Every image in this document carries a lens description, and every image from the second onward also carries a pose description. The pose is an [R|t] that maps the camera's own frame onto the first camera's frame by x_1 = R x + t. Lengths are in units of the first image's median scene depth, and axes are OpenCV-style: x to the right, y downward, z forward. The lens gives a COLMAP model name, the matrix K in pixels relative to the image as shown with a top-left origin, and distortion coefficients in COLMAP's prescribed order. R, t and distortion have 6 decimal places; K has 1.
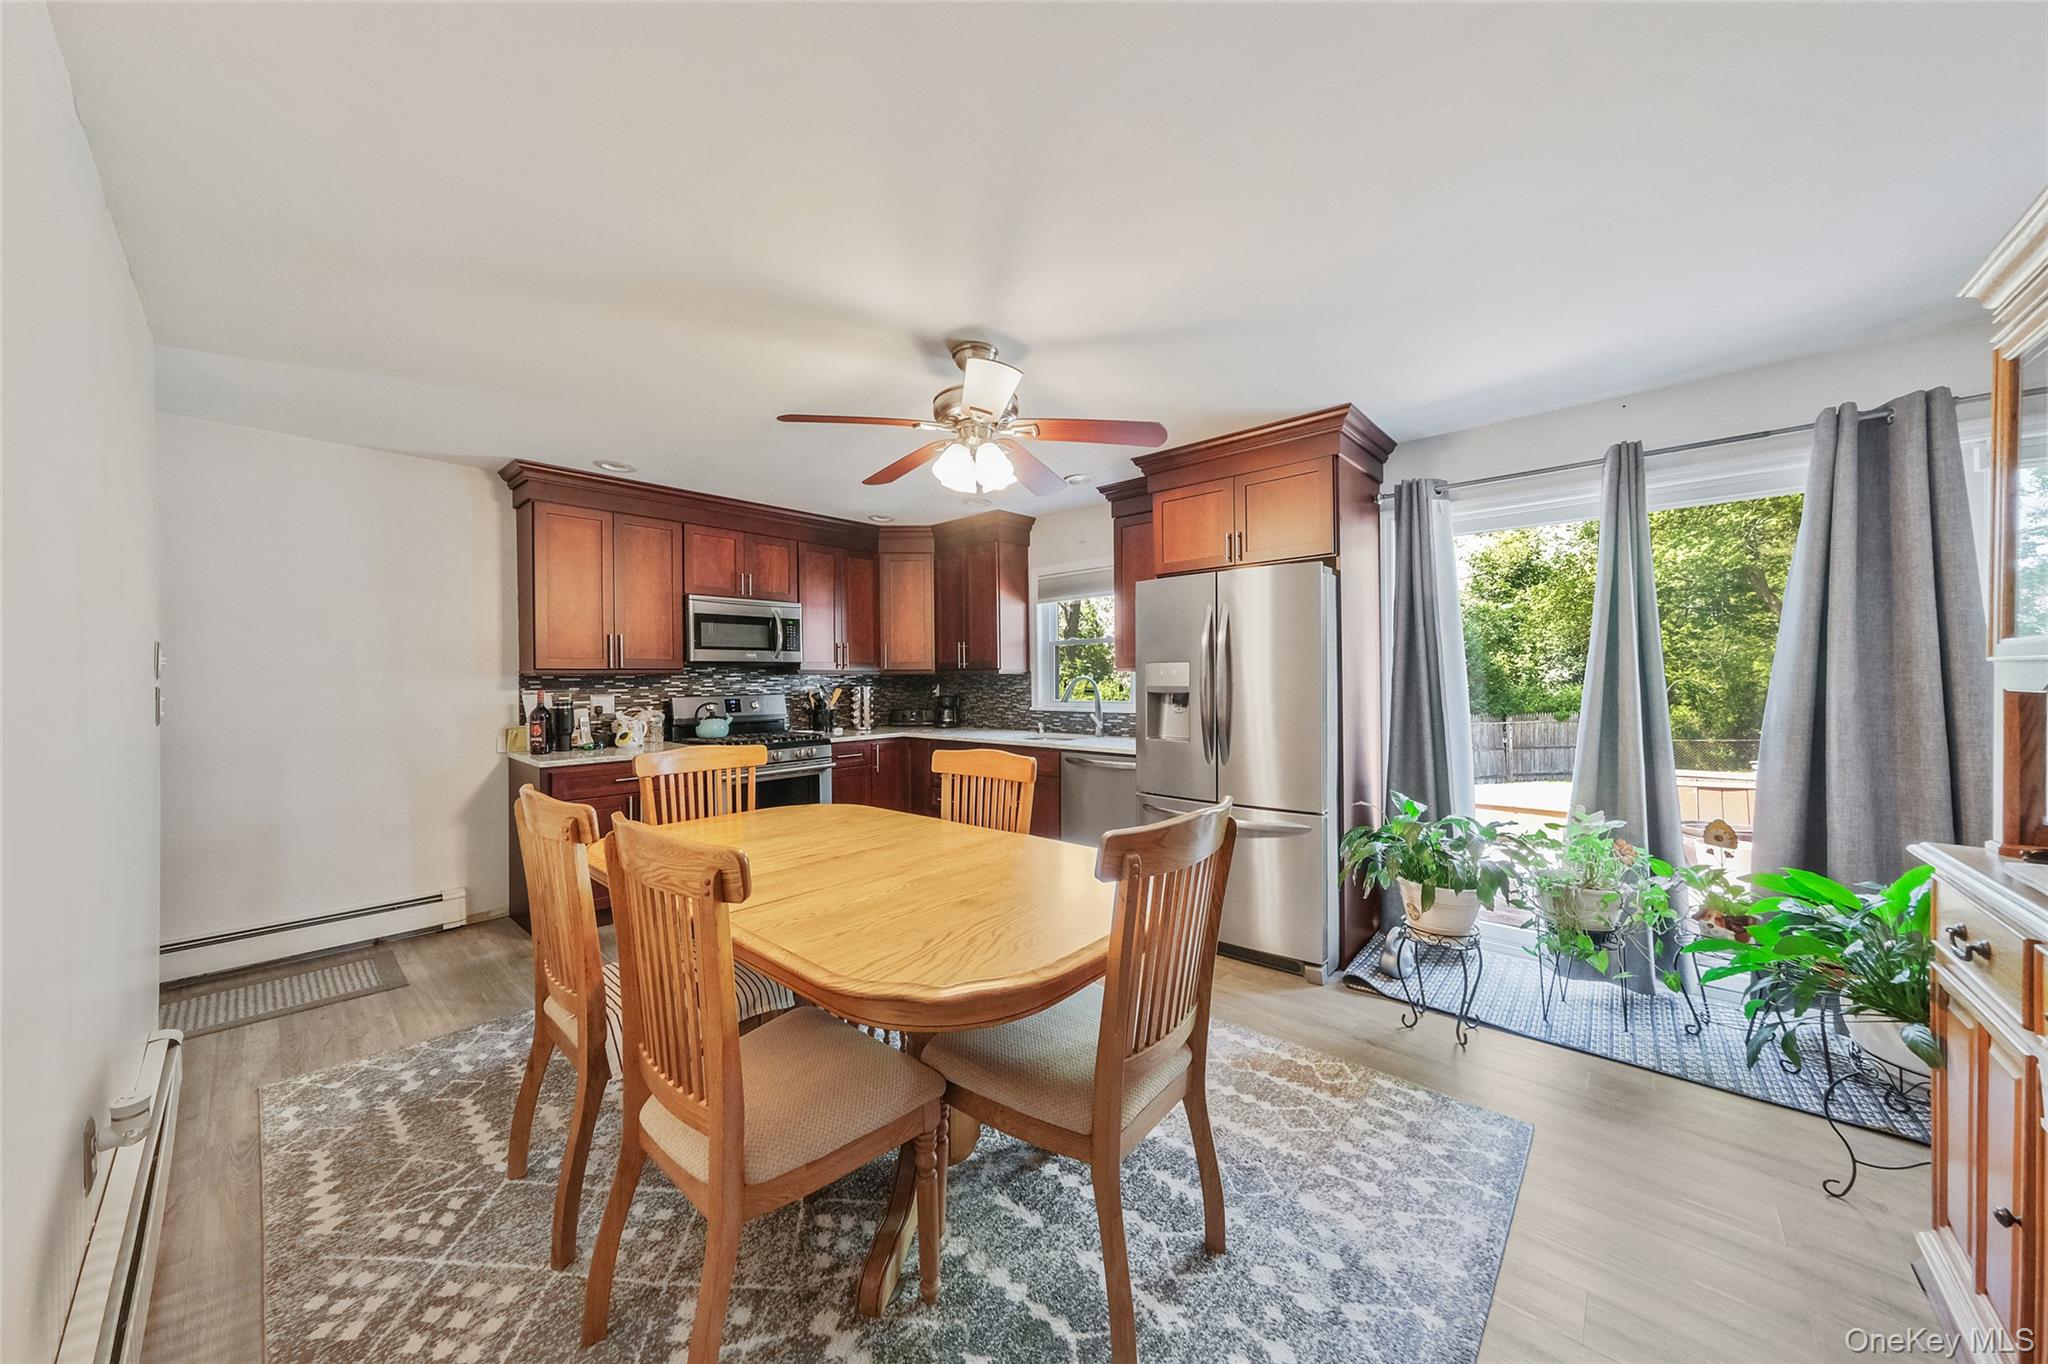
lens RADIAL K [[693.3, 0, 1024.2], [0, 693.3, 683.4], [0, 0, 1]] dist [-0.001042, 0.000038]
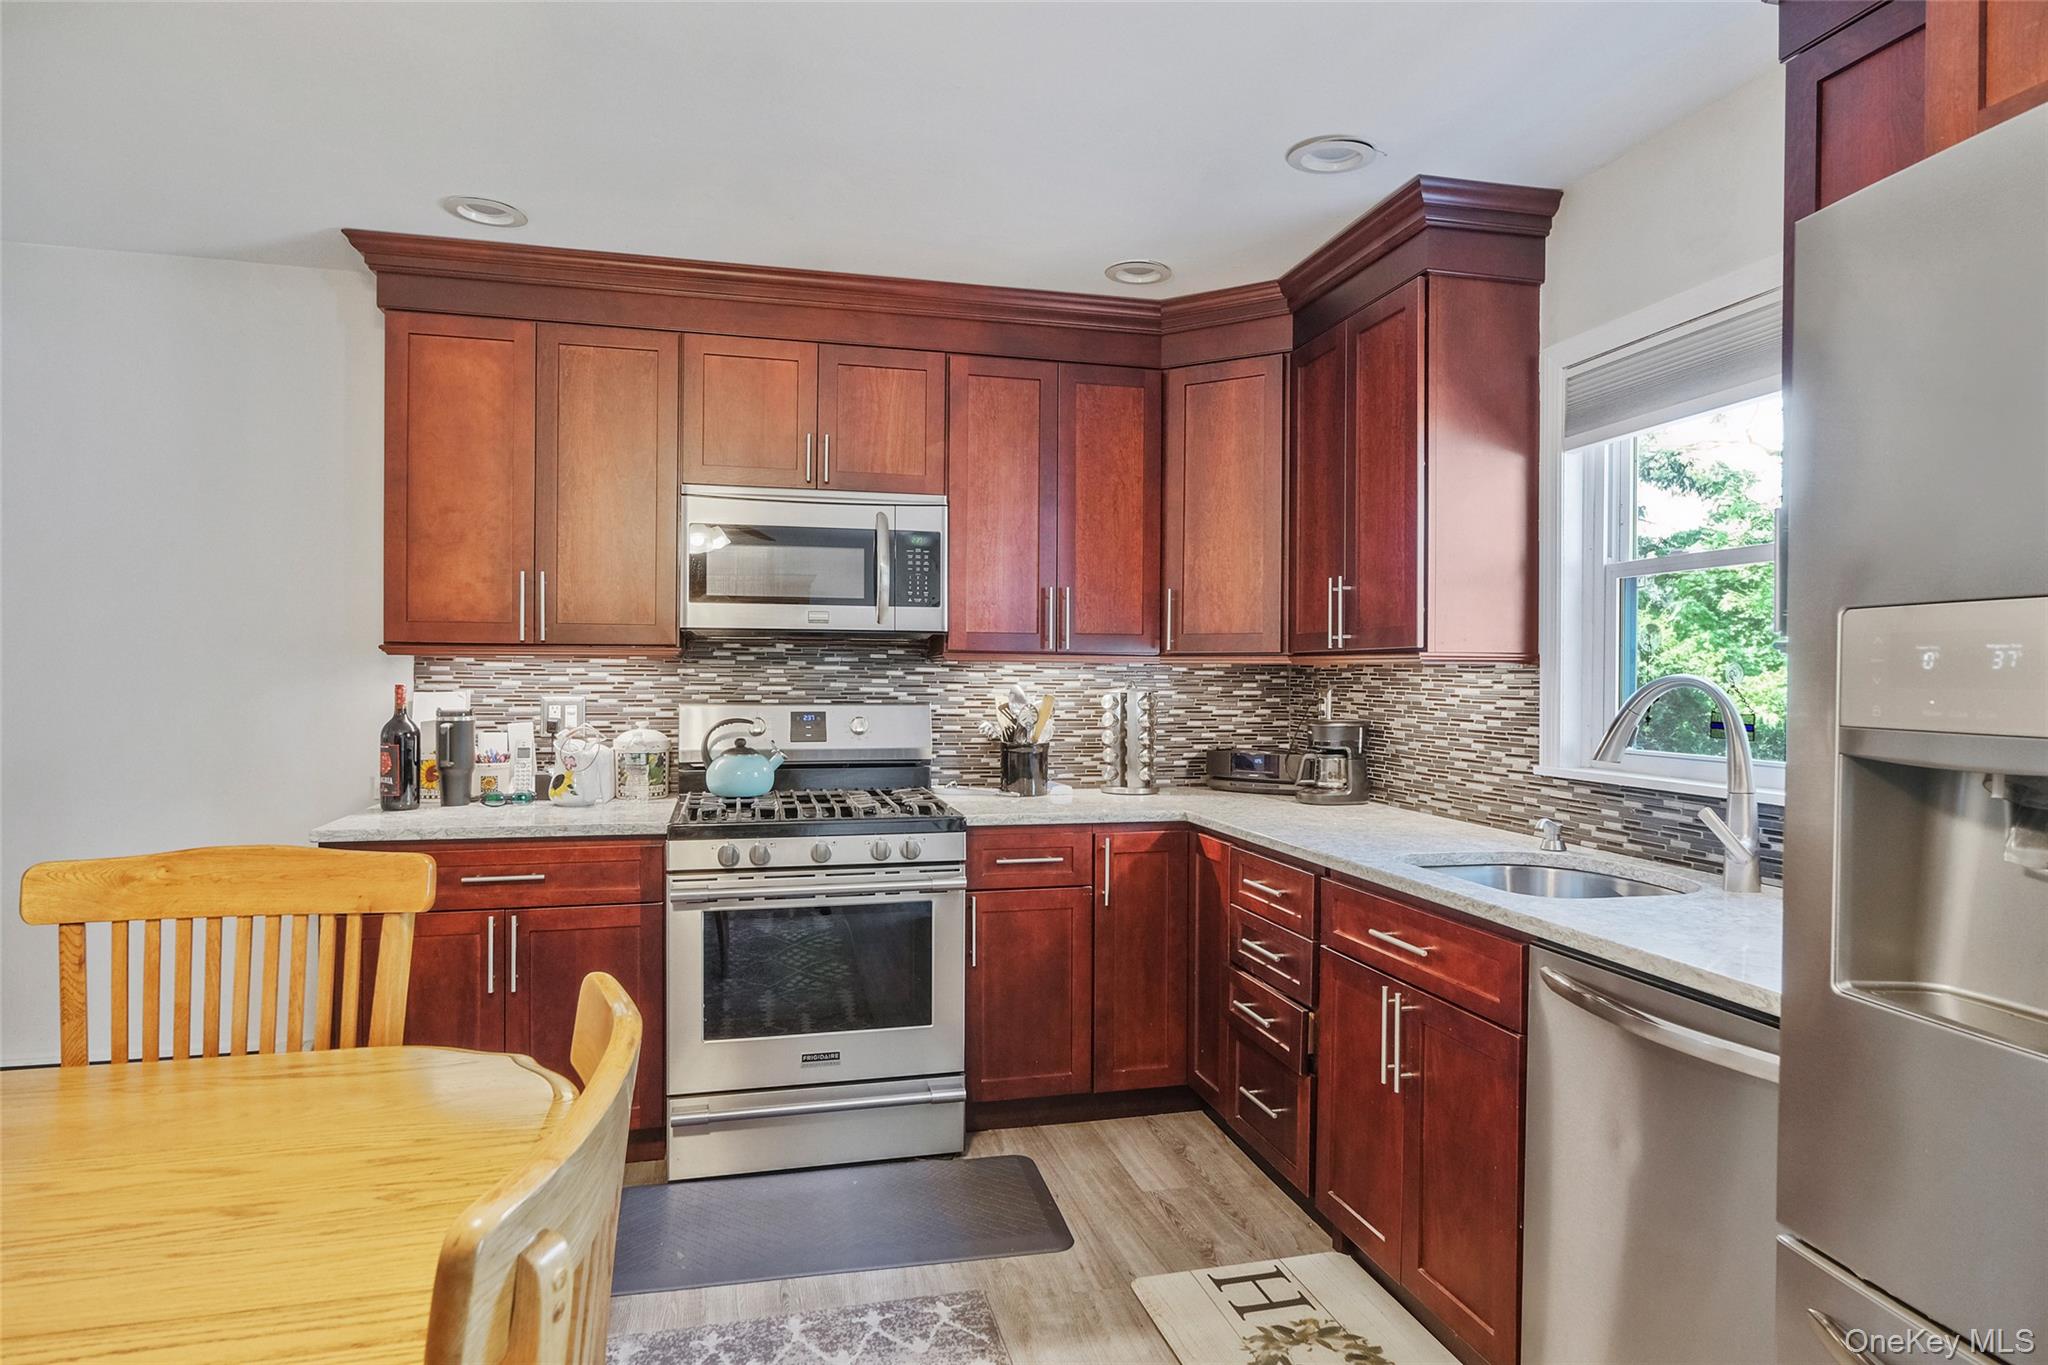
lens RADIAL K [[1156.0, 0, 1024.5], [0, 1156.0, 671.4], [0, 0, 1]] dist [-0.004082, -0.000761]
pose [[0.832507, 0.013765, -0.553844, 0.130222], [-0.018967, 0.999813, -0.003662, -0.004457], [0.553690, 0.013553, 0.832613, 0.470732]]
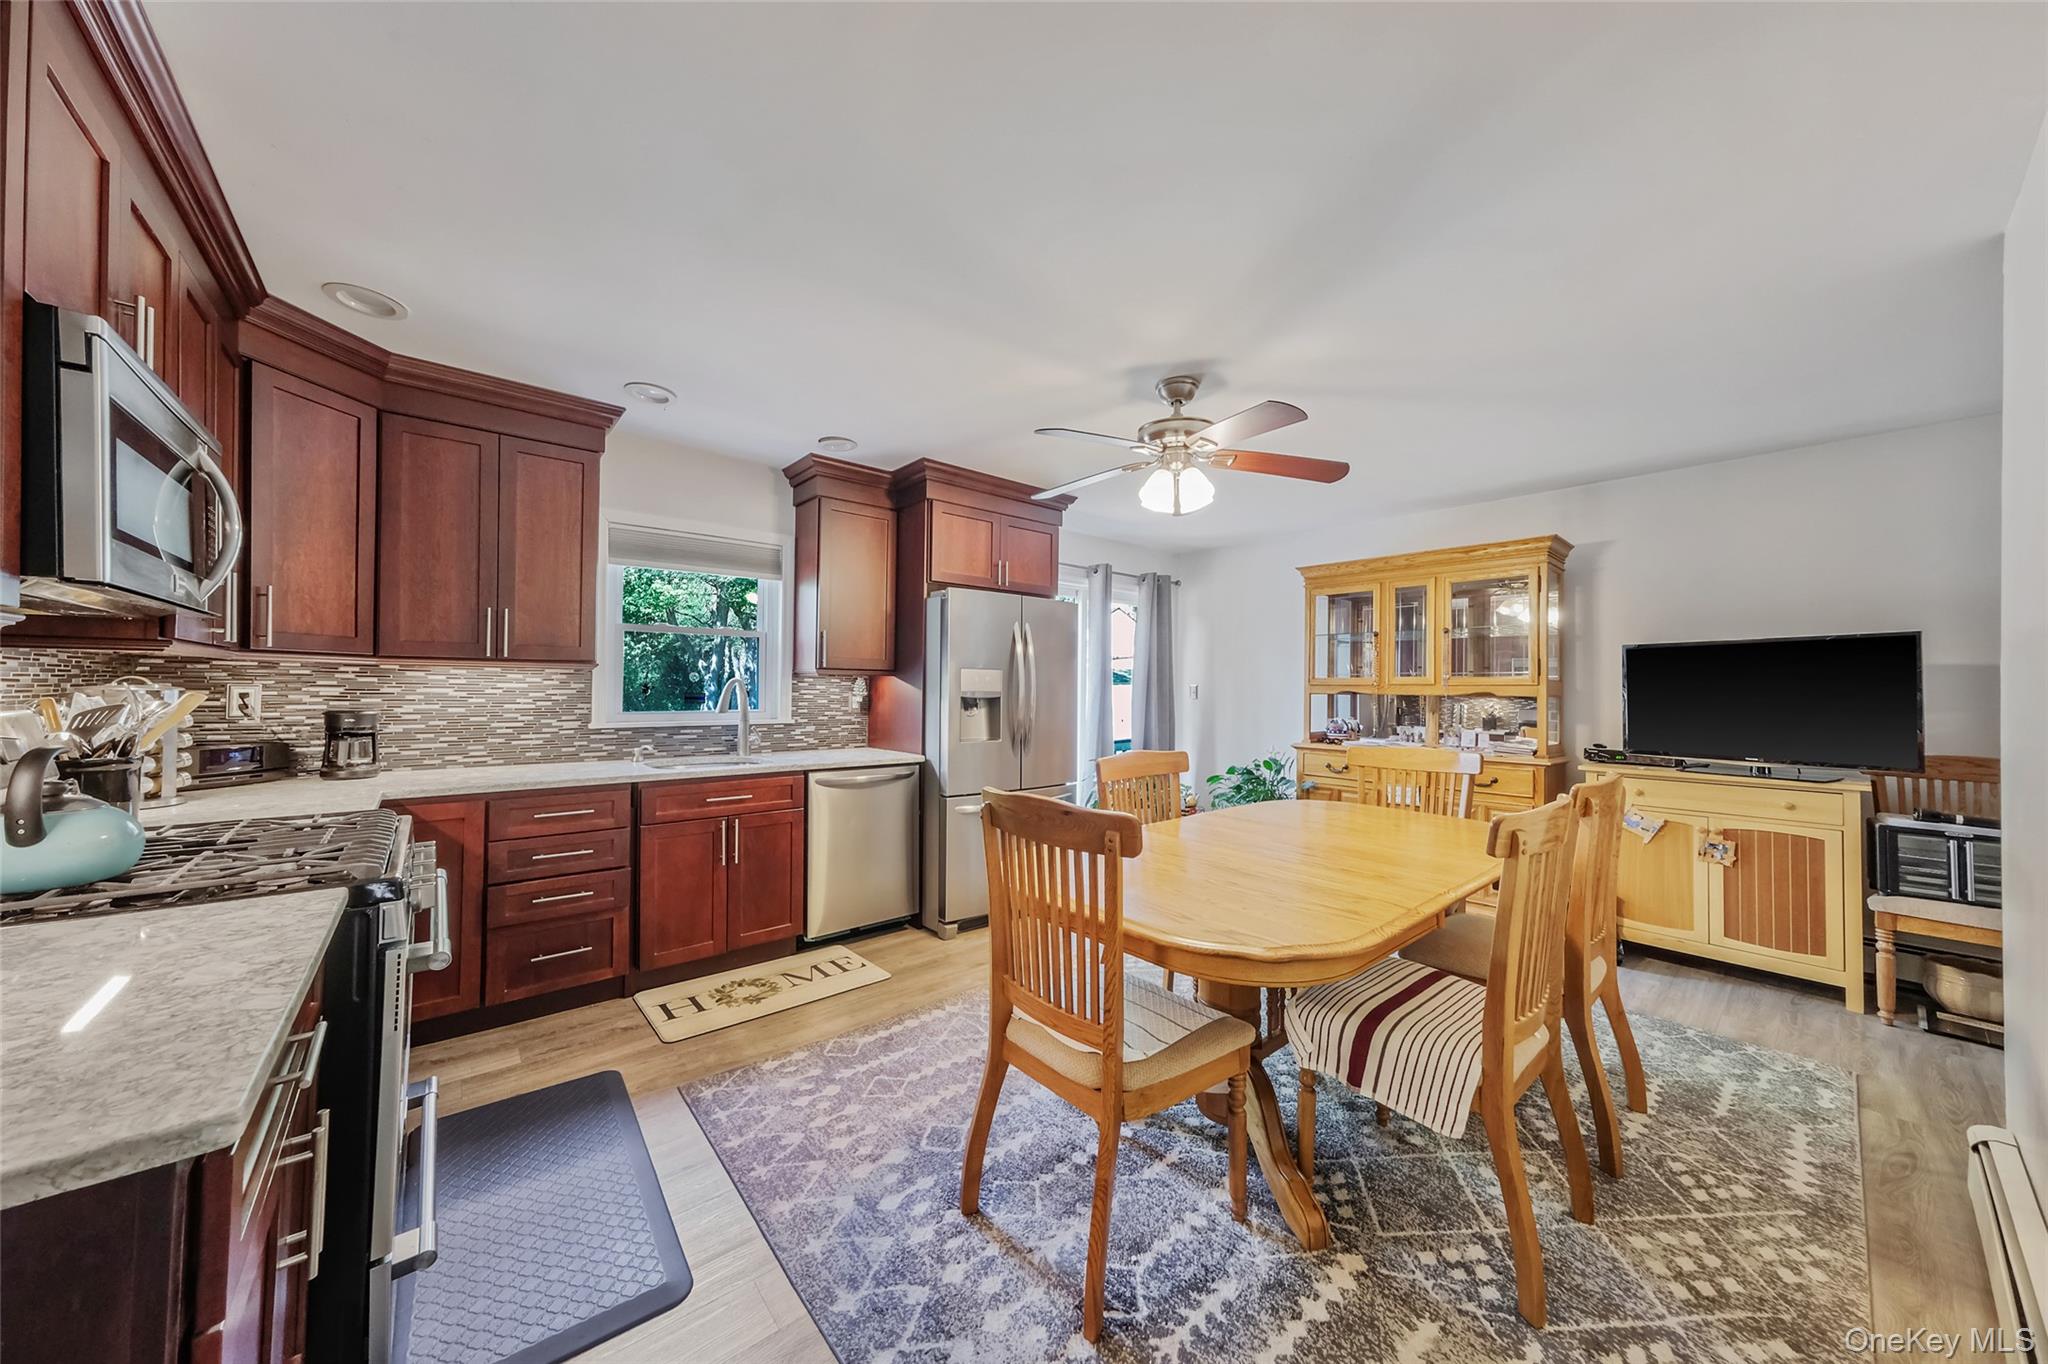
lens RADIAL K [[693.3, 0, 1025.3], [0, 693.3, 682.6], [0, 0, 1]] dist [-0.001042, 0.000038]
pose [[0.129641, 0.015607, 0.991438, -0.664935], [-0.003380, 0.999877, -0.015298, 0.006365], [-0.991555, -0.001367, 0.129678, 0.614848]]
